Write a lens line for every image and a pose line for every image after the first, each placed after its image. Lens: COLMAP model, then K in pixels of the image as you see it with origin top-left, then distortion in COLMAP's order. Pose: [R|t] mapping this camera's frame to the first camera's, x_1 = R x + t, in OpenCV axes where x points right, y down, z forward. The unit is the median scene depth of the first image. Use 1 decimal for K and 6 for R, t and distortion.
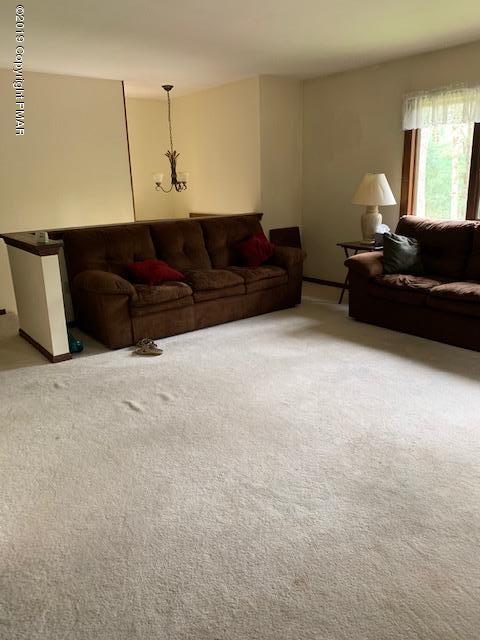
lens RADIAL K [[499.3, 0, 241.8], [0, 499.3, 323.4], [0, 0, 1]] dist [0.058344, -0.059028]
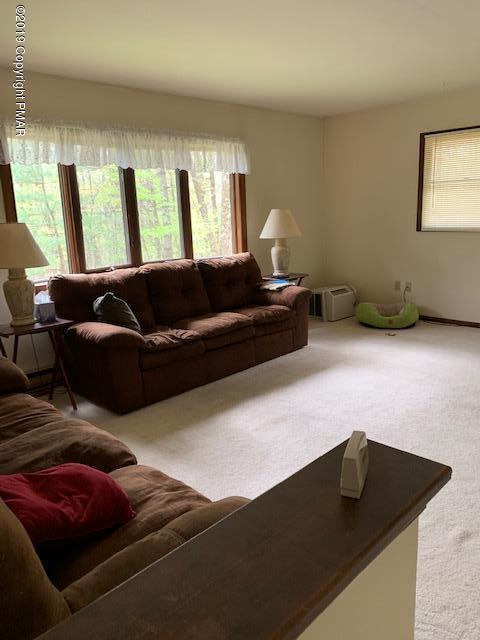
lens RADIAL K [[499.3, 0, 241.8], [0, 499.3, 323.4], [0, 0, 1]] dist [0.058344, -0.059028]
pose [[-0.208433, -0.164124, 0.964167, -0.582240], [0.317908, 0.920918, 0.225487, -0.285822], [-0.924927, 0.353516, -0.139774, 1.079055]]
